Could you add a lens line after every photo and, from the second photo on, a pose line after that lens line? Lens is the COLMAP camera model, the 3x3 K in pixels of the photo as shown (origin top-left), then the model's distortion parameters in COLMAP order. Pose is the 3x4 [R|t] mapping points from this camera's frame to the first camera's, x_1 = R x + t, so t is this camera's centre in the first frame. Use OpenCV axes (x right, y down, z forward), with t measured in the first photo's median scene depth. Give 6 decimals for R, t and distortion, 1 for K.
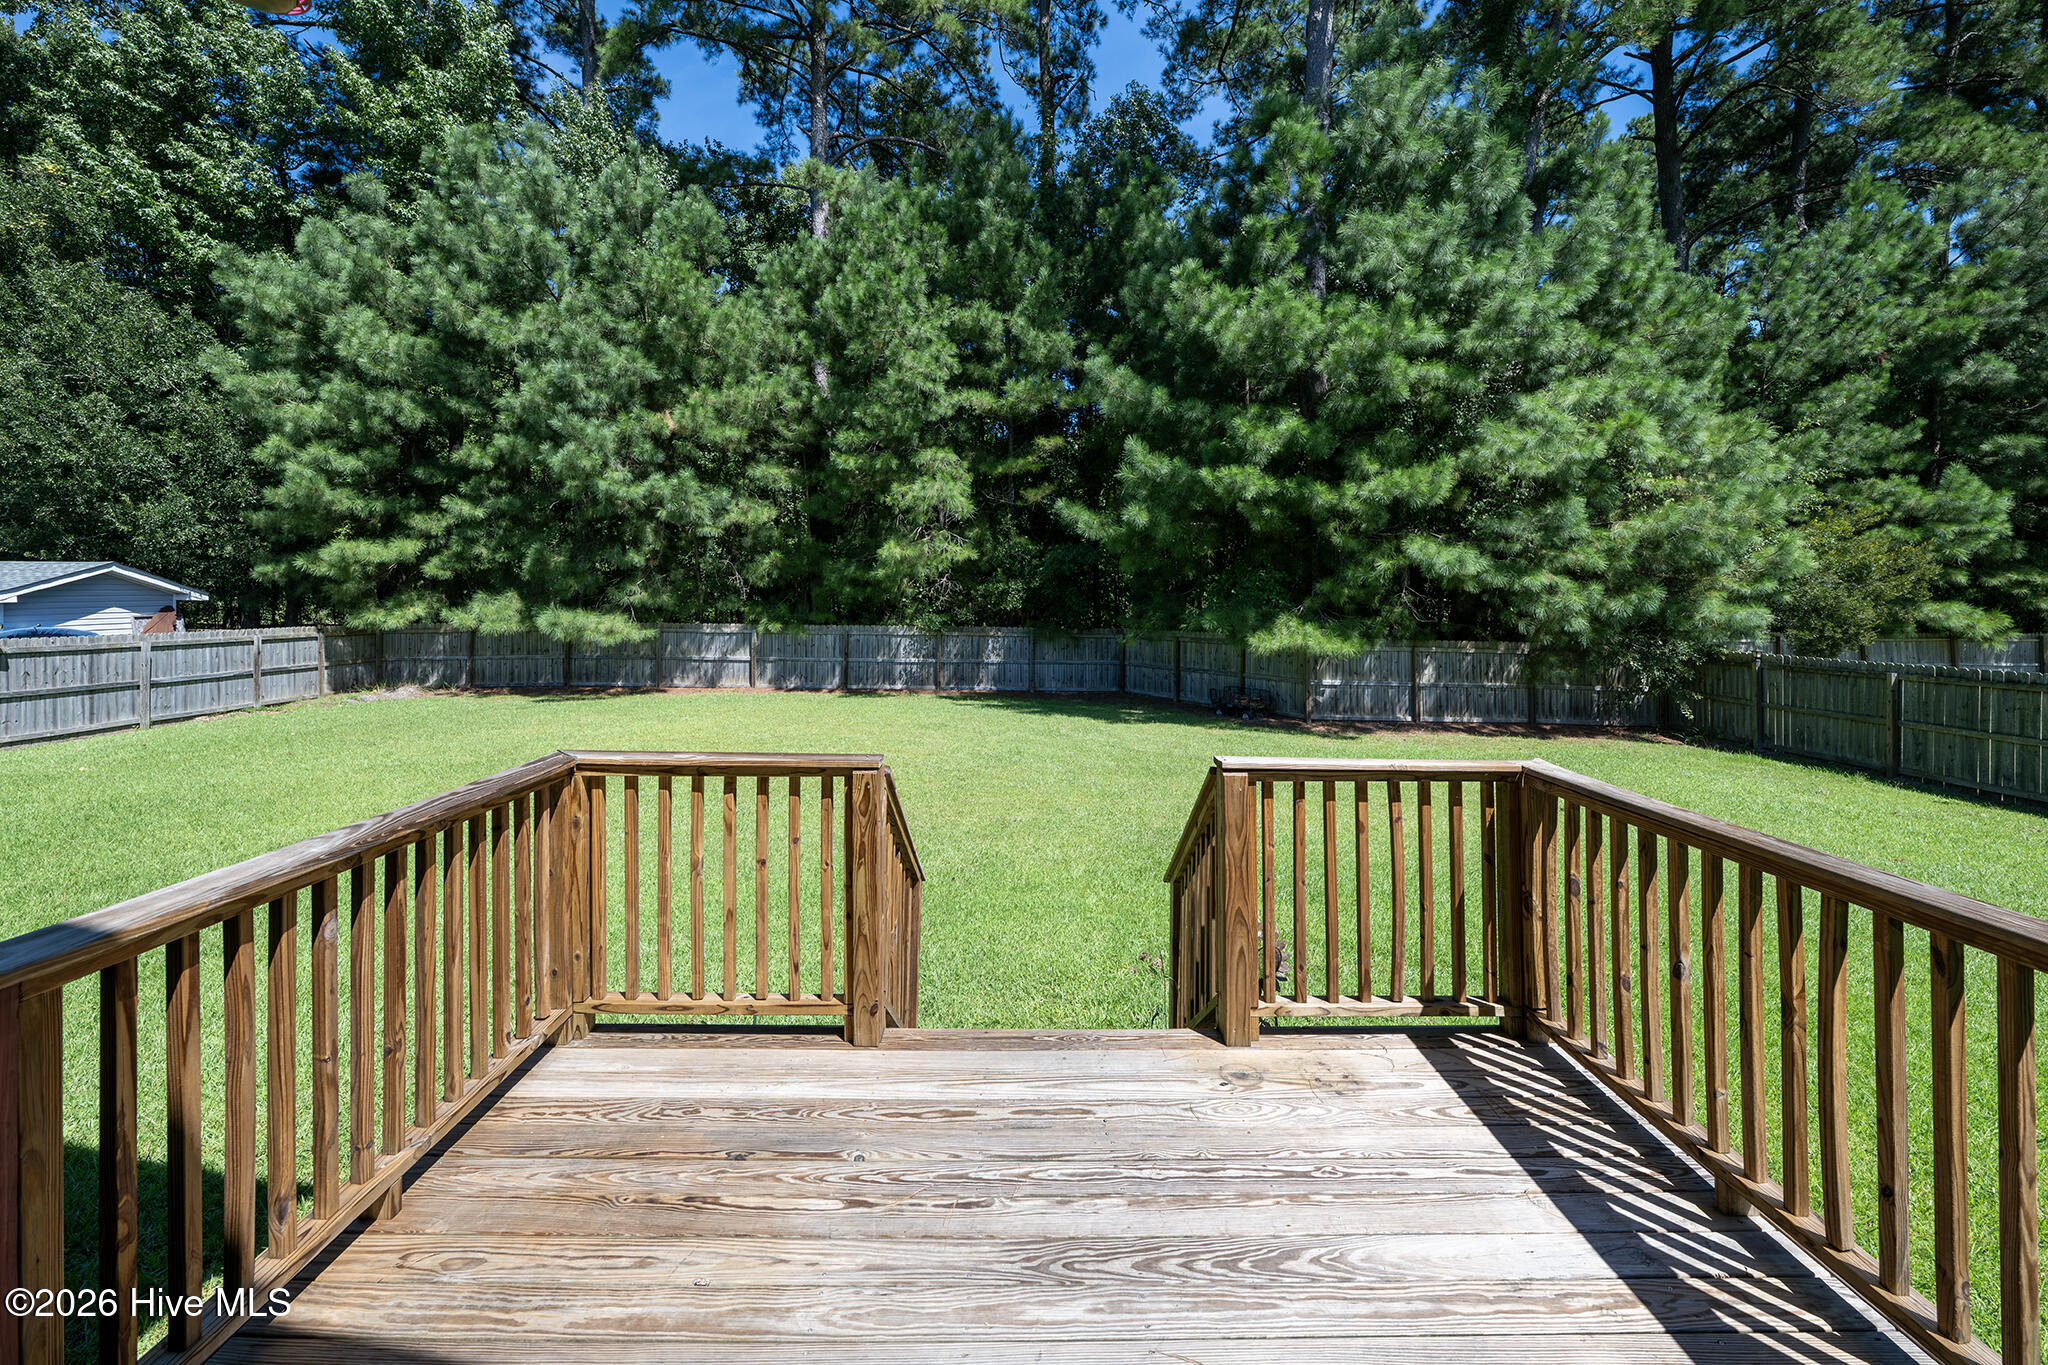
lens RADIAL K [[865.9, 0, 1021.6], [0, 865.9, 598.5], [0, 0, 1]] dist [0.002452, 0.000341]
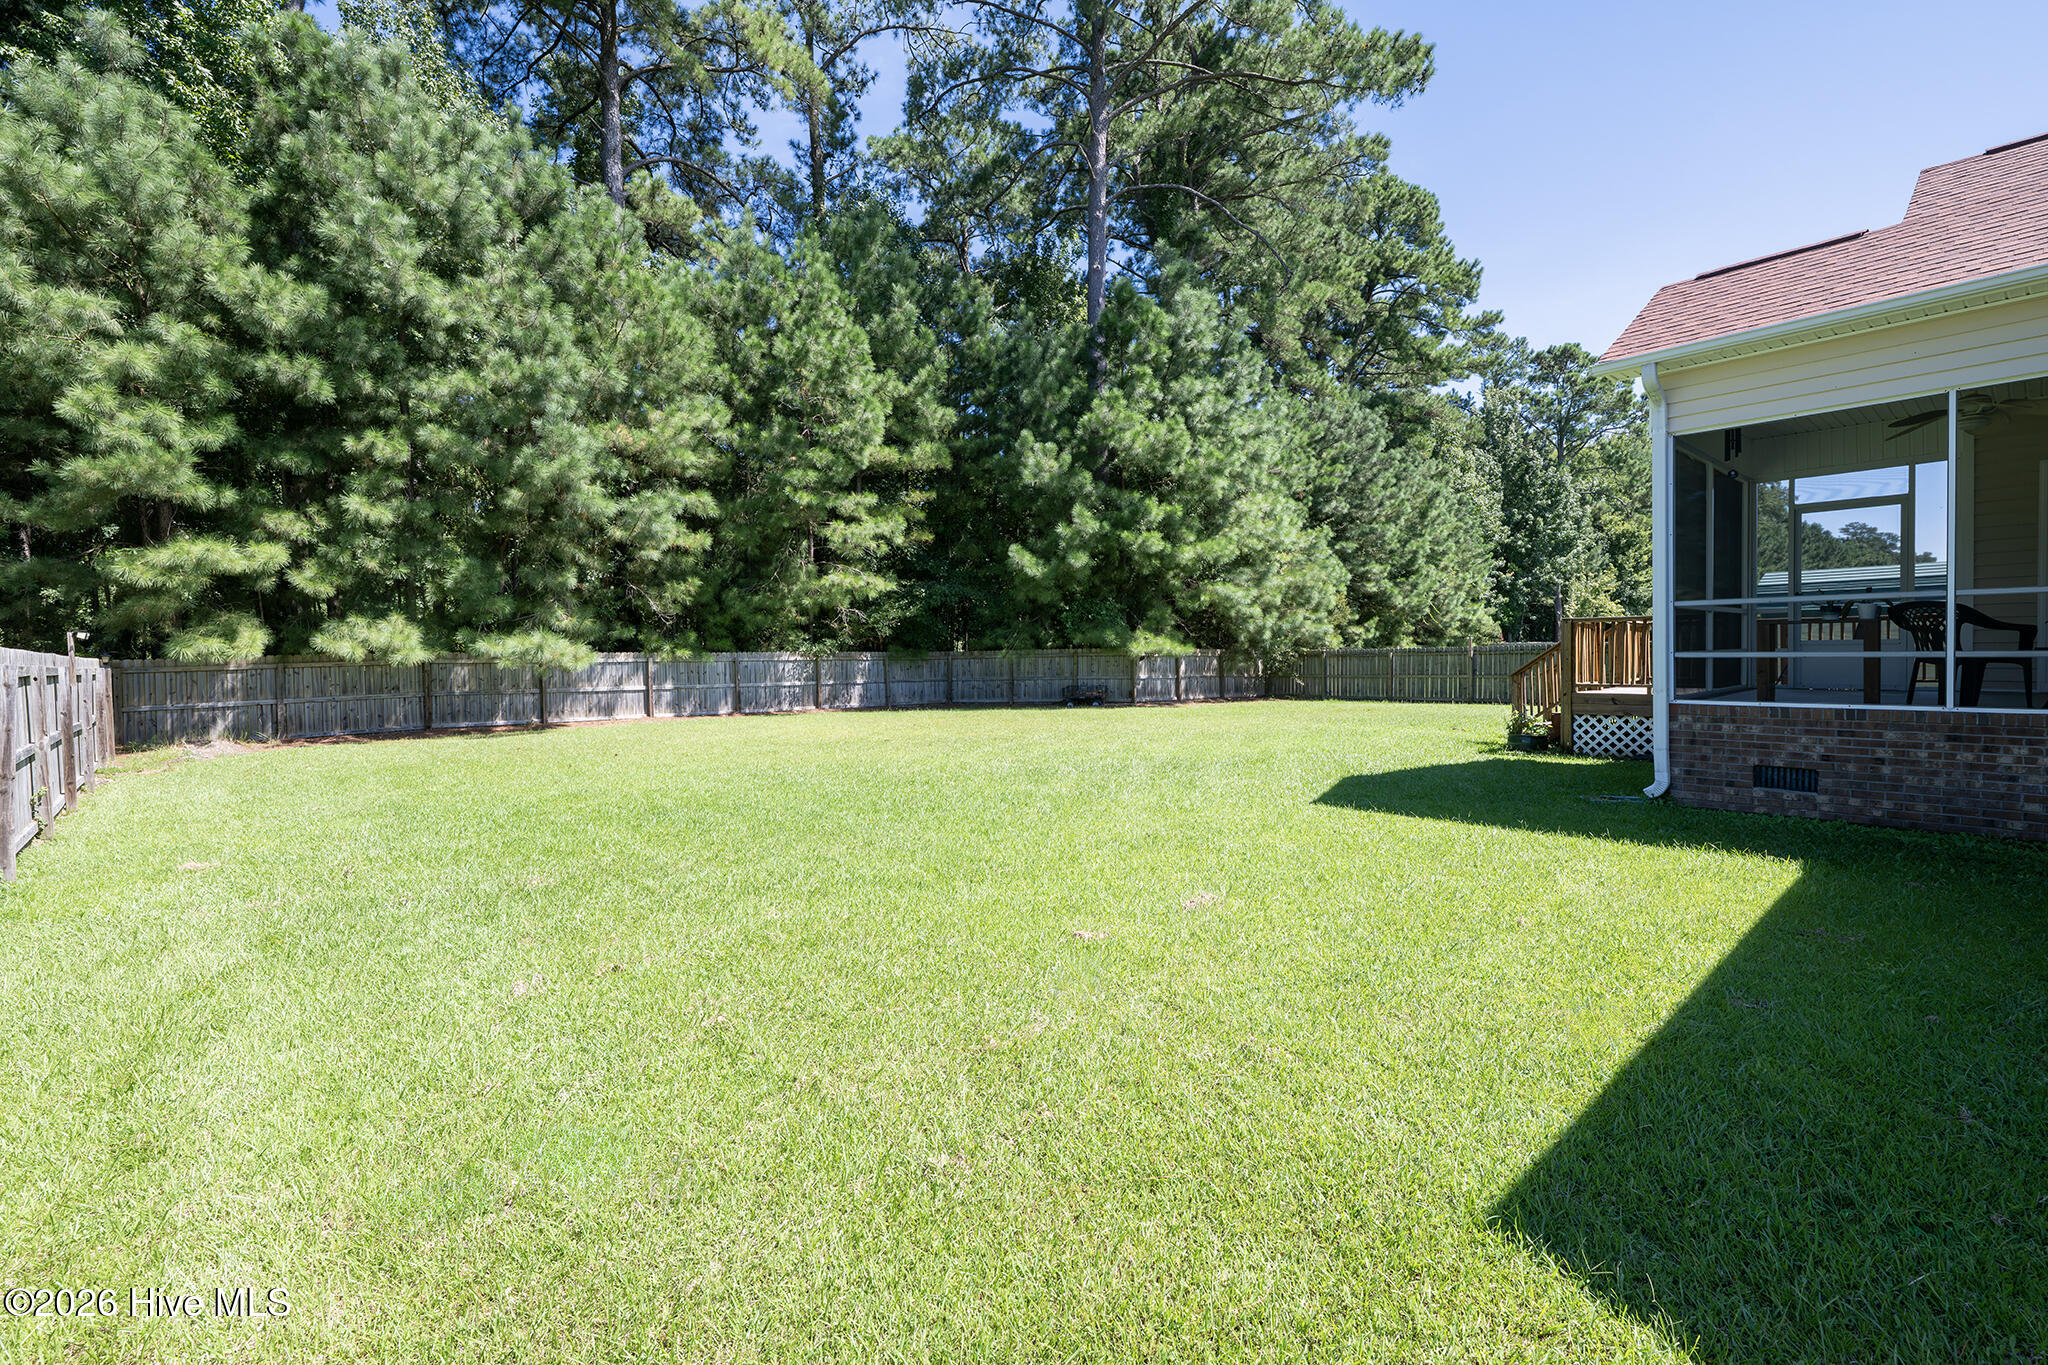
lens RADIAL K [[843.3, 0, 1024.0], [0, 843.3, 682.5], [0, 0, 1]] dist [0.014010, 0.000004]
pose [[0.771548, -0.042289, 0.634764, -0.679002], [0.017867, 0.998835, 0.044826, 0.033007], [-0.635921, -0.023244, 0.771404, -0.012576]]
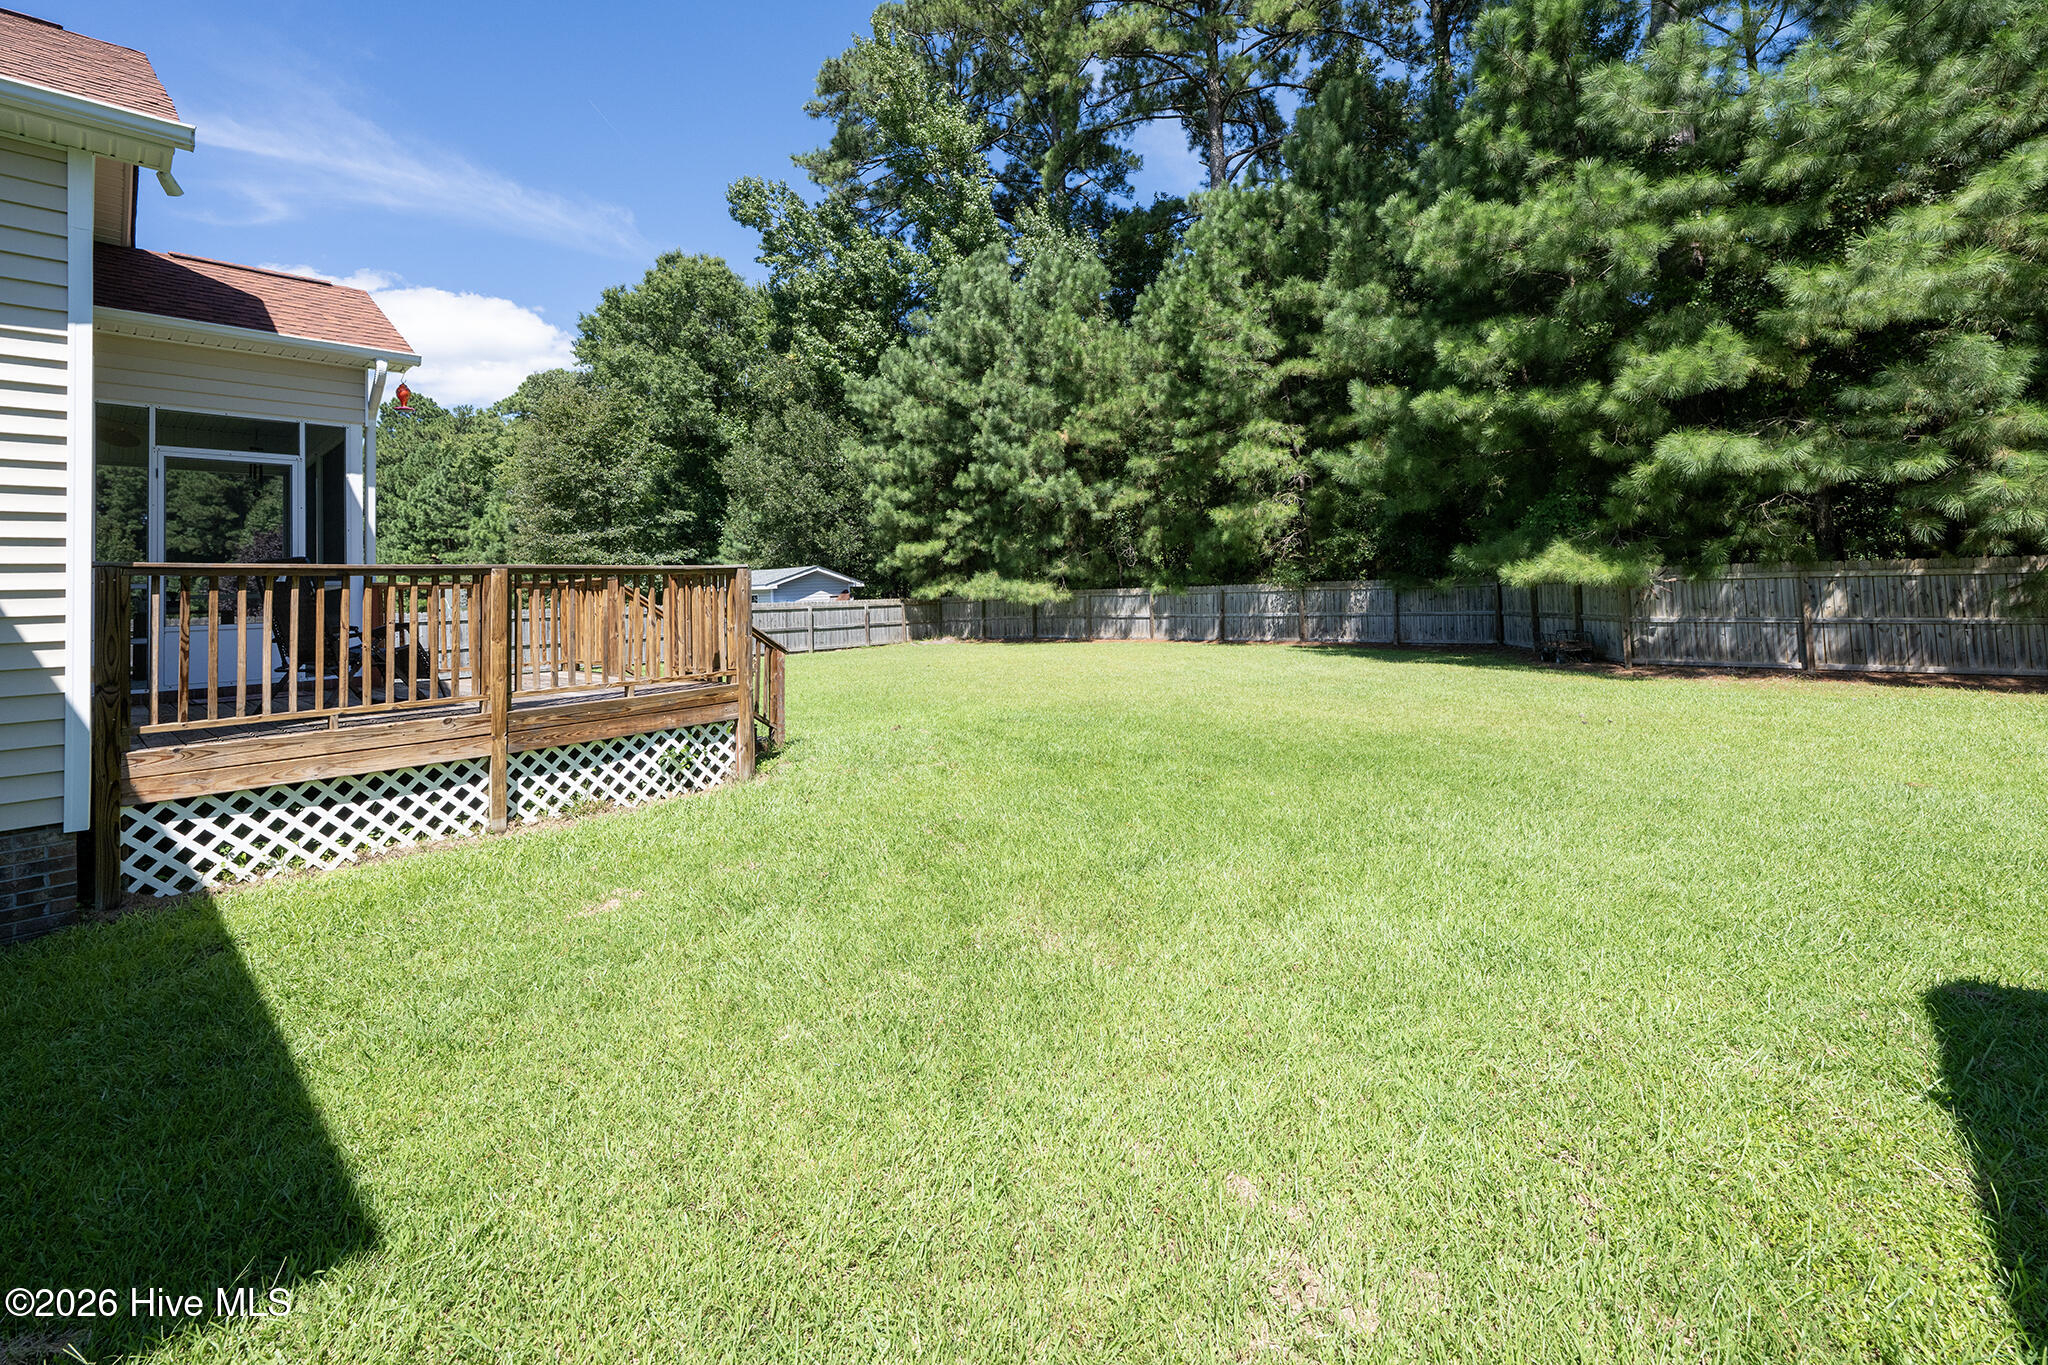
lens RADIAL K [[829.6, 0, 1021.2], [0, 829.6, 590.6], [0, 0, 1]] dist [0.001241, 0.000068]
pose [[0.743896, -0.041701, -0.666993, 0.390738], [0.045305, 0.998902, -0.011924, 0.046324], [0.666758, -0.021348, 0.744969, -0.004460]]
